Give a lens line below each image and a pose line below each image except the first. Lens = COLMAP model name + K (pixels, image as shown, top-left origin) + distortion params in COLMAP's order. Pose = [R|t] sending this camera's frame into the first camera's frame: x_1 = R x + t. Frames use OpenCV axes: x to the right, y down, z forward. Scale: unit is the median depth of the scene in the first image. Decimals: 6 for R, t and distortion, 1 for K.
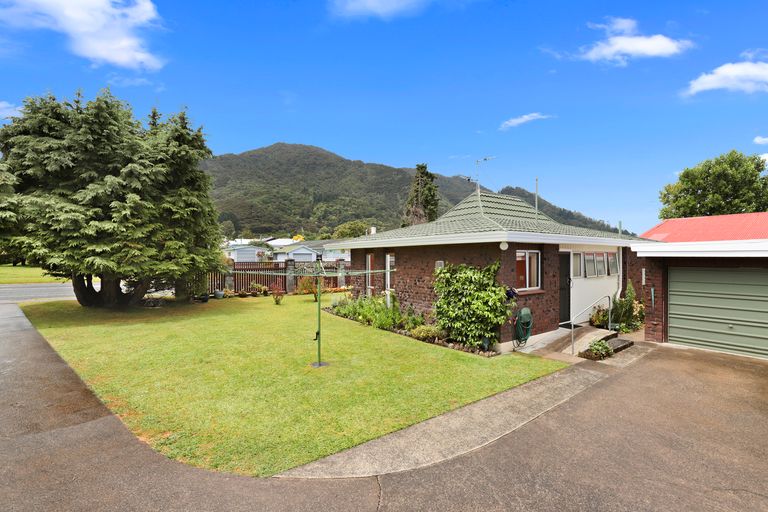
lens RADIAL K [[352.2, 0, 395.7], [0, 352.2, 258.5], [0, 0, 1]] dist [-0.024096, 0.001671]
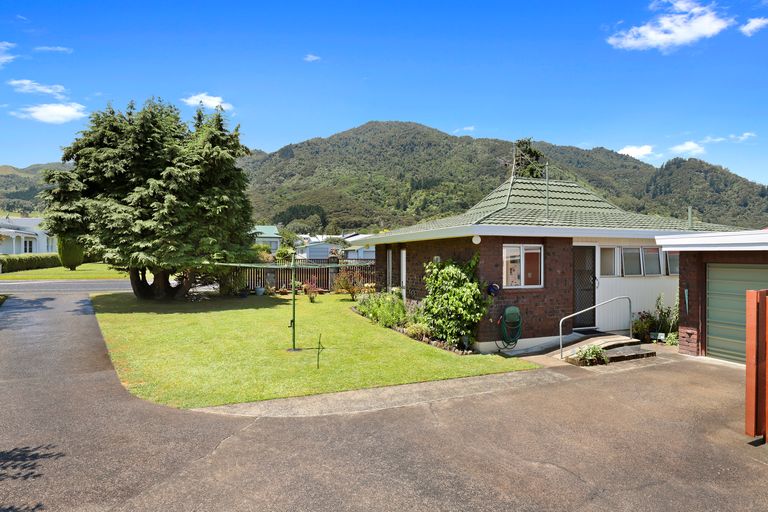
lens RADIAL K [[421.5, 0, 384.0], [0, 421.5, 256.0], [0, 0, 1]] dist [-0.015064, -0.001298]
pose [[0.967828, 0.002882, -0.251596, 0.247418], [-0.003713, 0.999989, -0.002826, 0.009121], [0.251585, 0.003669, 0.967828, -0.122708]]
